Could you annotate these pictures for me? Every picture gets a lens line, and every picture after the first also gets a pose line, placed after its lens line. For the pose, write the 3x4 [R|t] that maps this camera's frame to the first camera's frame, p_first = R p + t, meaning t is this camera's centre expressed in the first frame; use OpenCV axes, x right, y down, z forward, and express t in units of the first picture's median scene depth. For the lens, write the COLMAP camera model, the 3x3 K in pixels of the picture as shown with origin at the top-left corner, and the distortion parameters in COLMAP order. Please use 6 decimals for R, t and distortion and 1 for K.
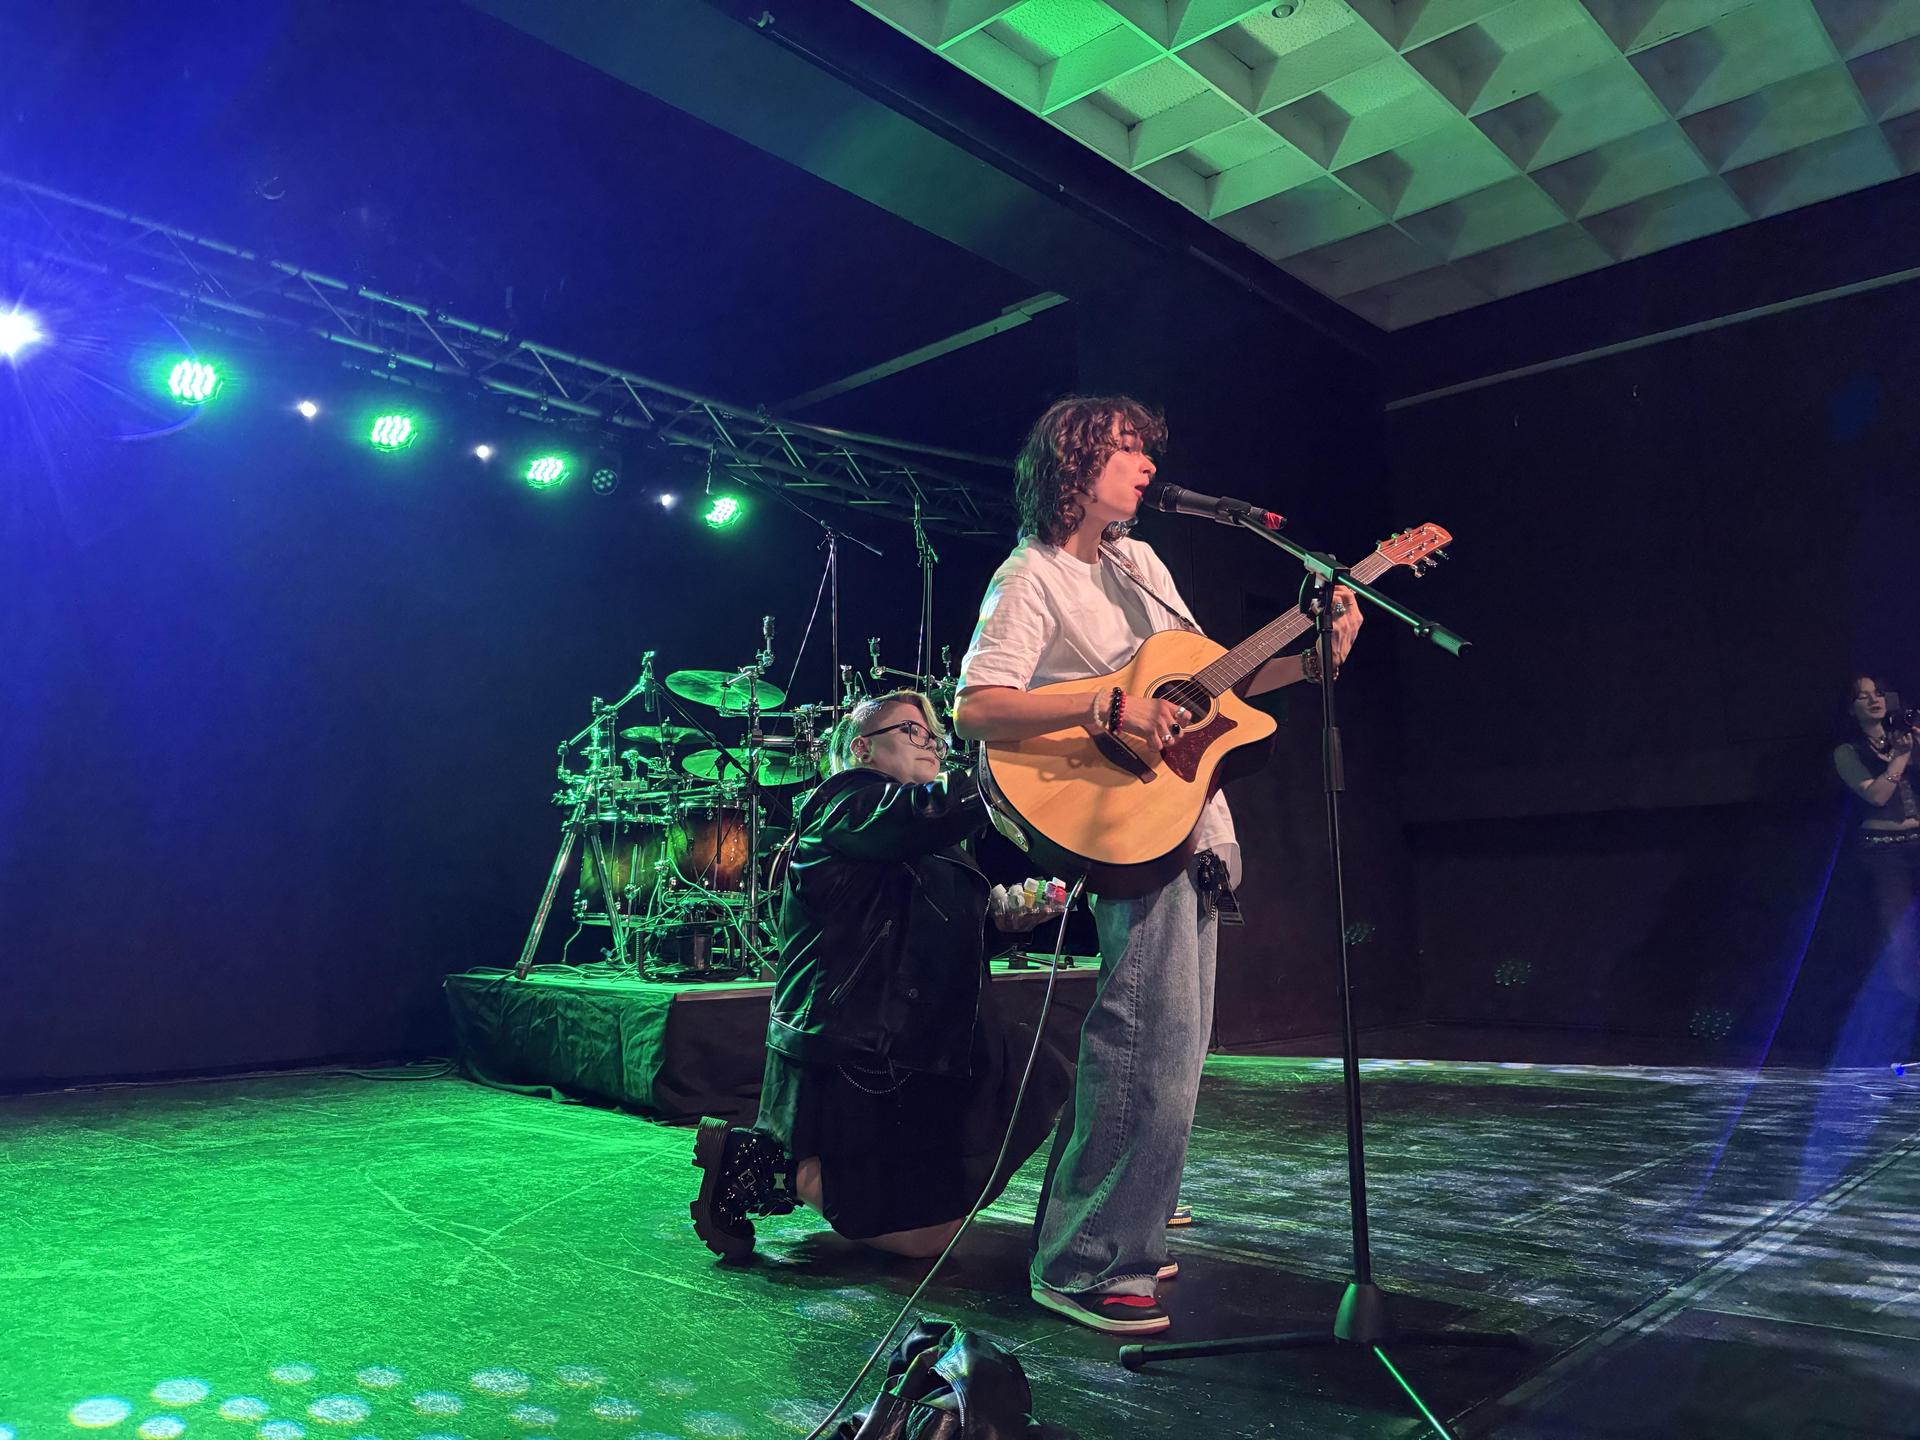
lens RADIAL K [[1477.7, 0, 958.0], [0, 1477.7, 701.1], [0, 0, 1]] dist [0.038102, -0.035738]
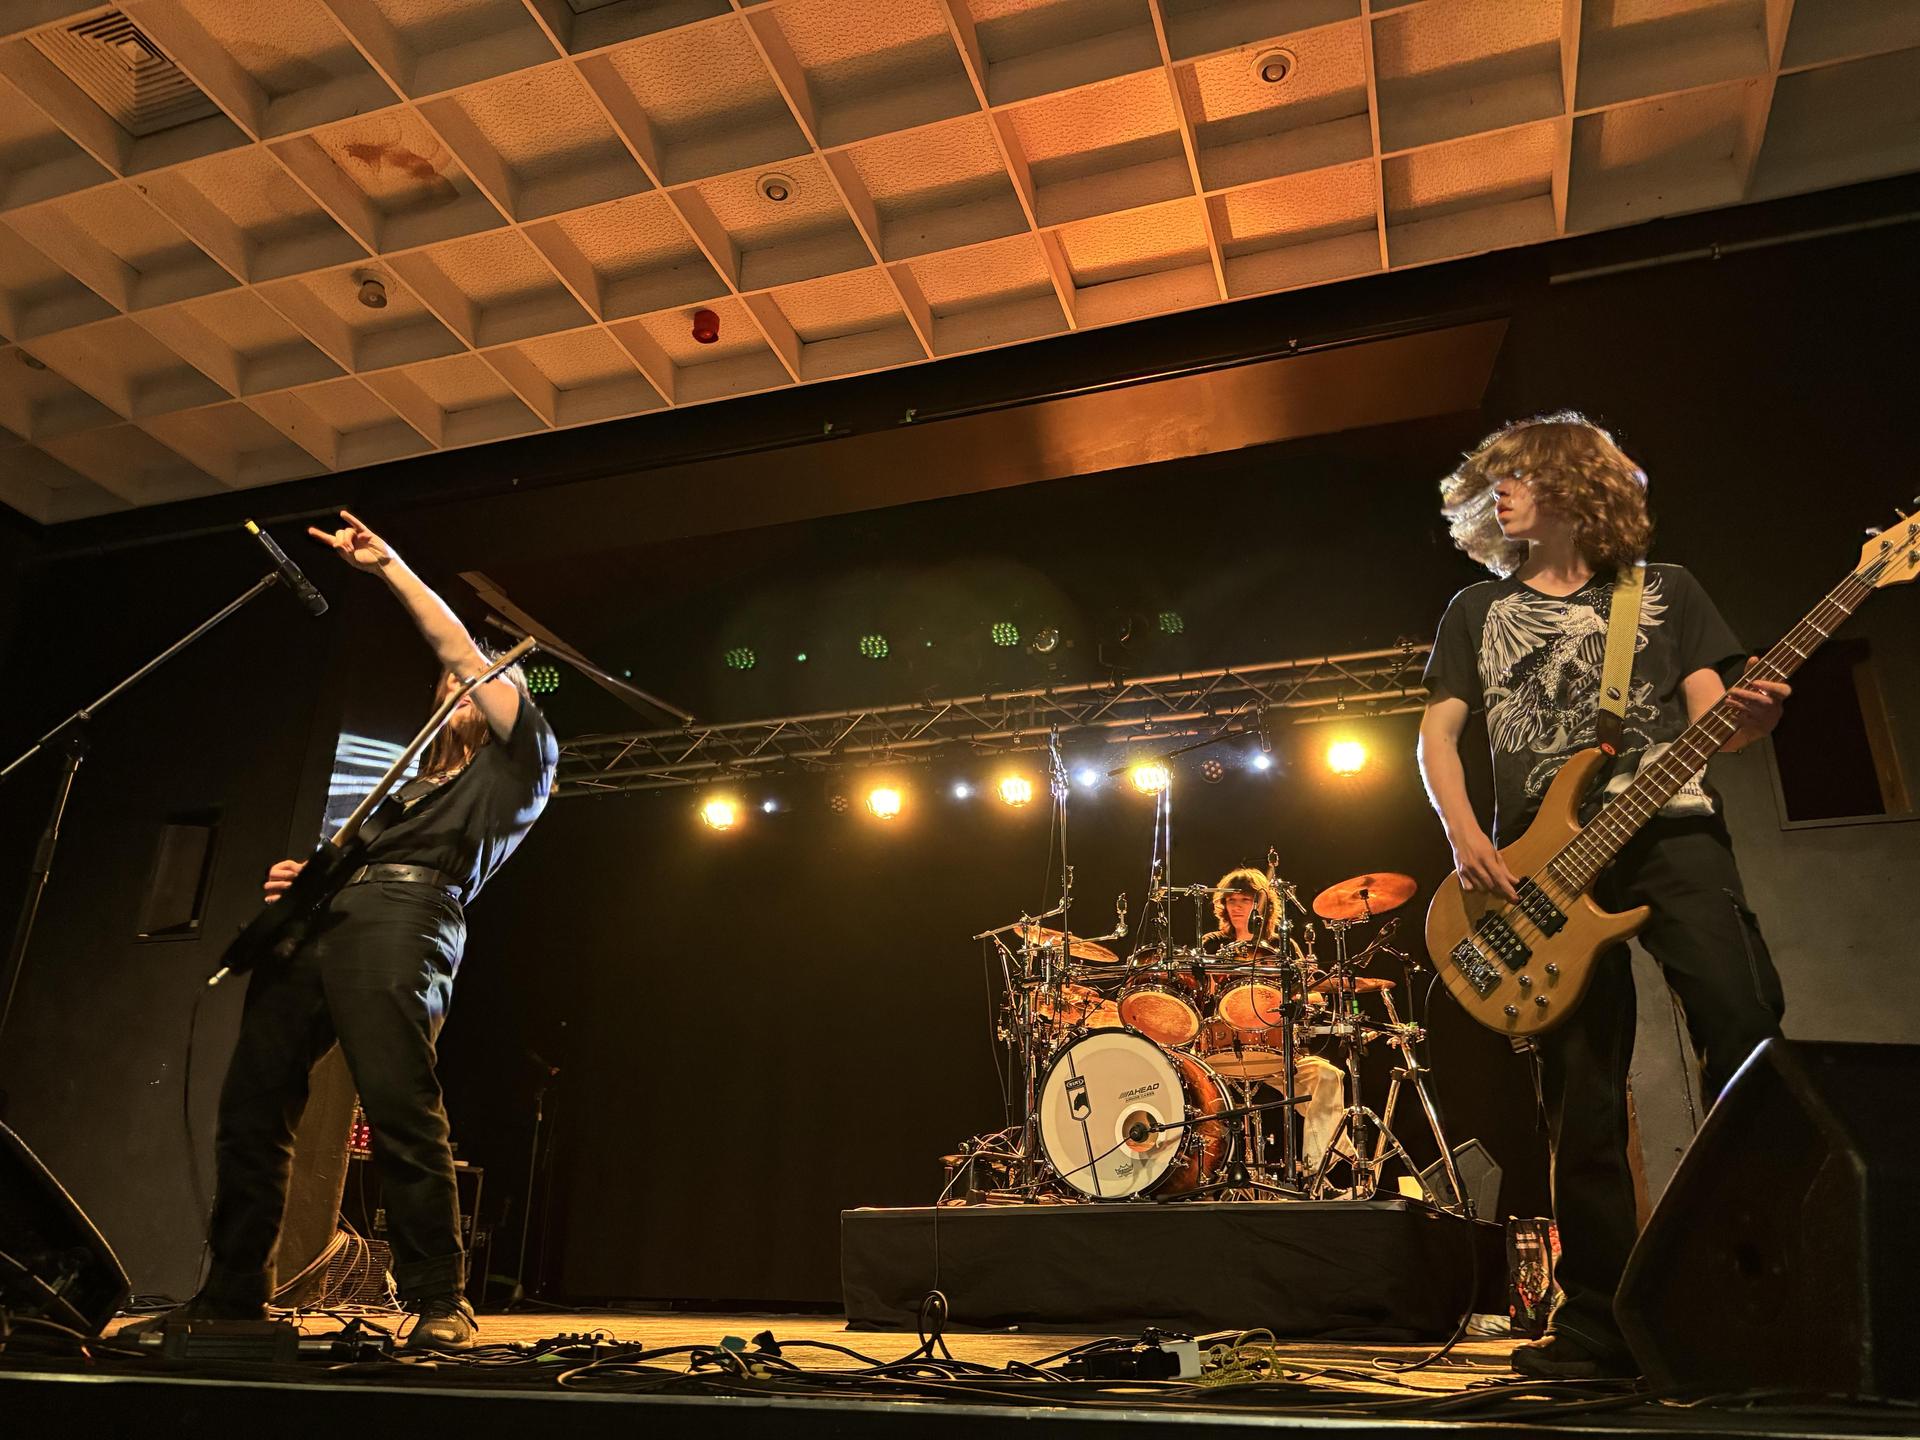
lens RADIAL K [[1477.7, 0, 951.7], [0, 1477.7, 721.5], [0, 0, 1]] dist [0.038102, -0.035738]
pose [[0.391325, -0.323433, -0.861543, 0.706736], [0.111975, 0.945981, -0.304272, 0.141694], [0.913415, 0.022598, 0.406402, 0.421635]]
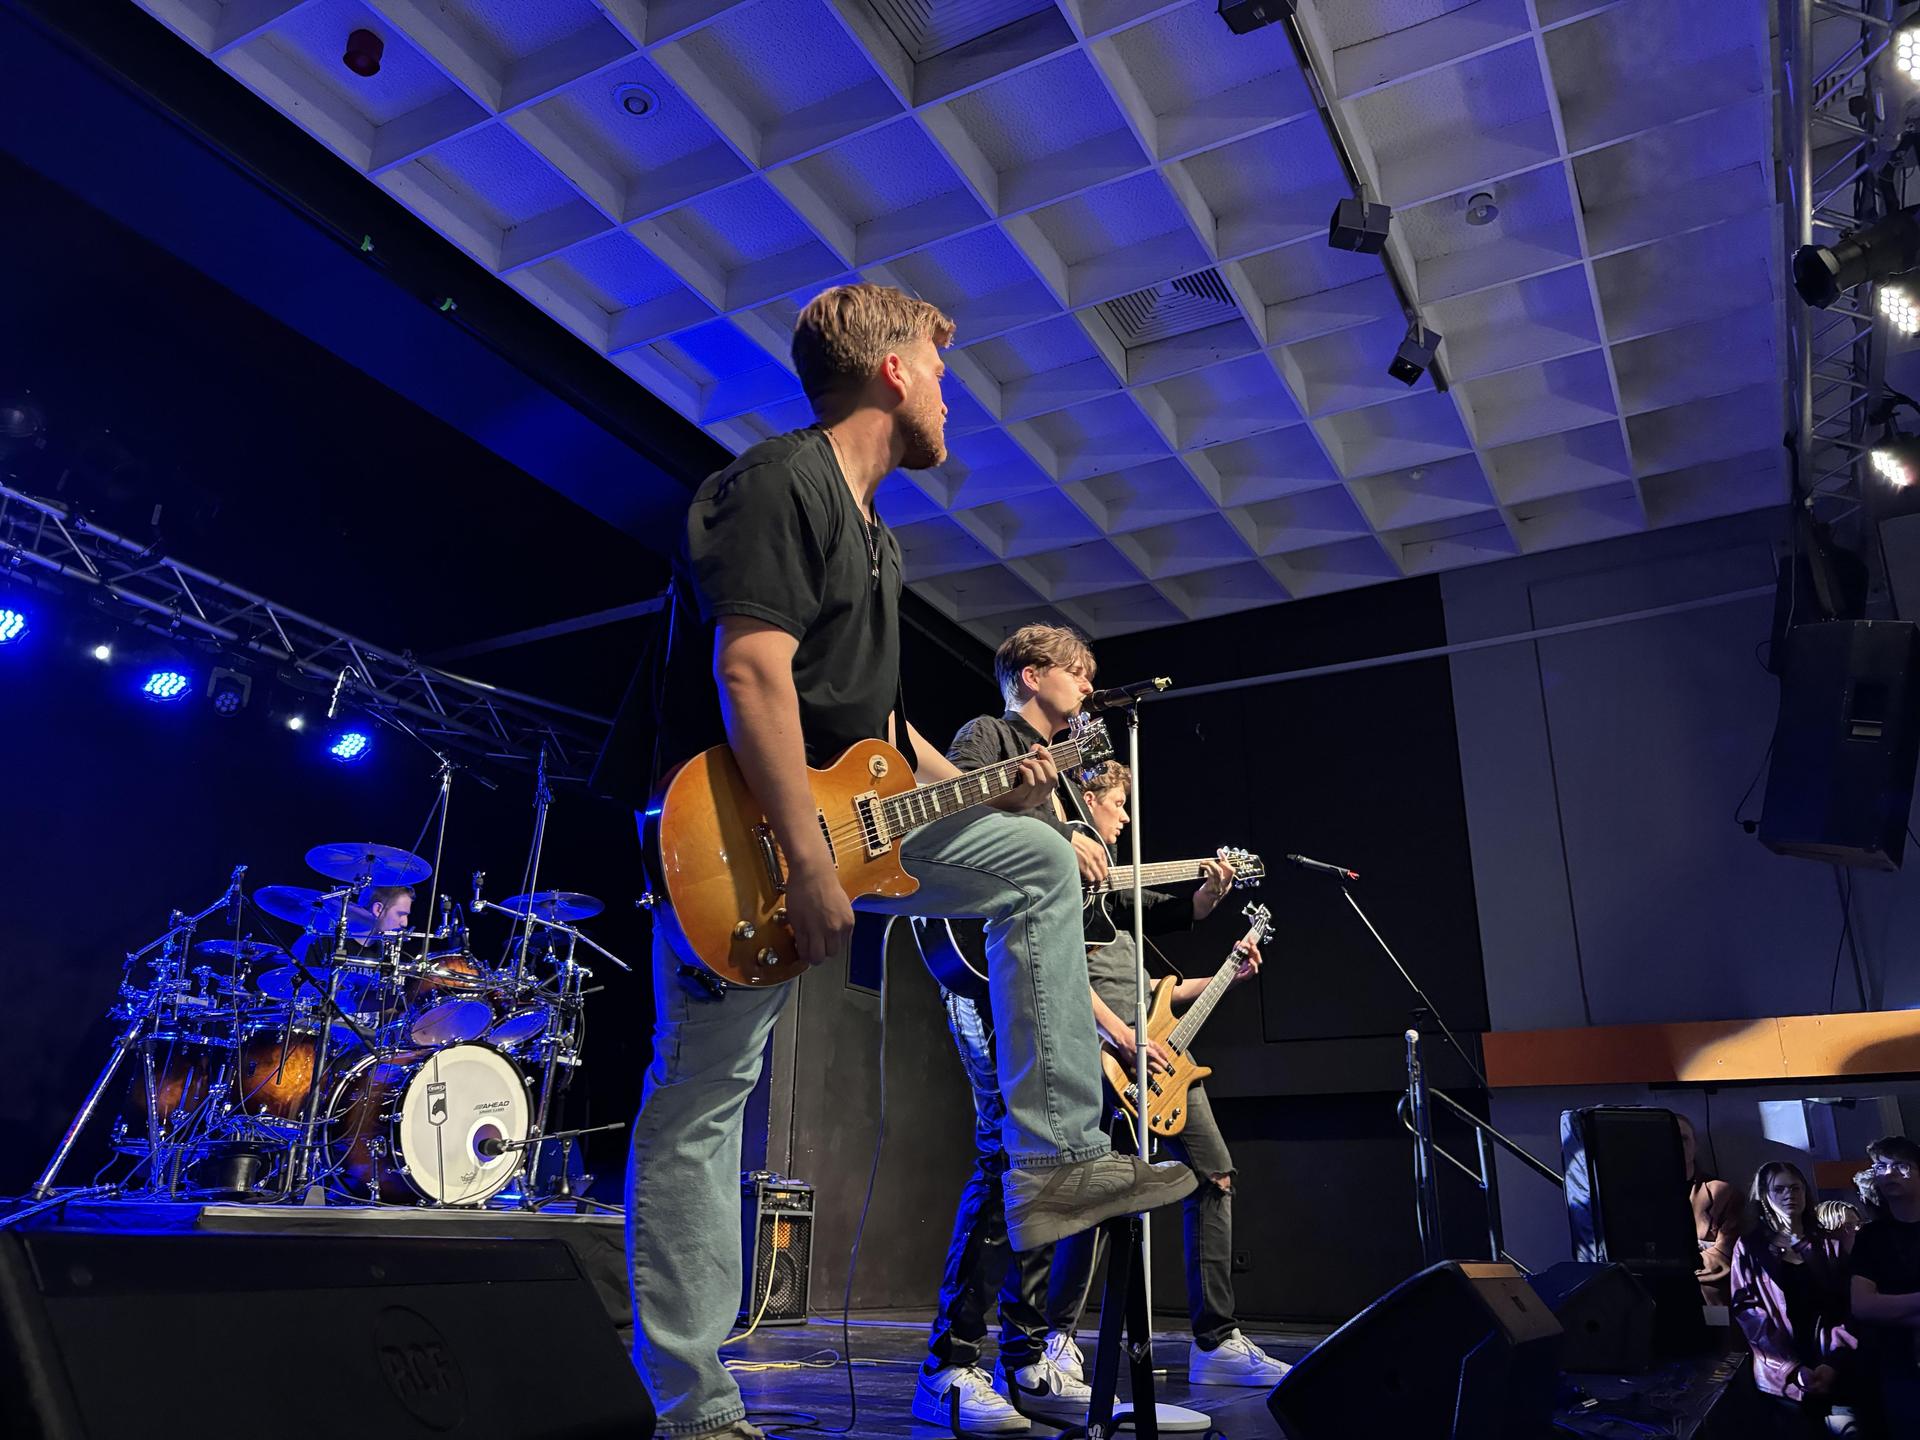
lens RADIAL K [[1477.7, 0, 955.5], [0, 1477.7, 709.2], [0, 0, 1]] dist [0.038102, -0.035738]
pose [[0.972395, 0.112358, 0.204507, 0.036813], [-0.069028, 0.975720, -0.207858, 0.034095], [-0.222896, 0.188003, 0.956542, -0.074389]]
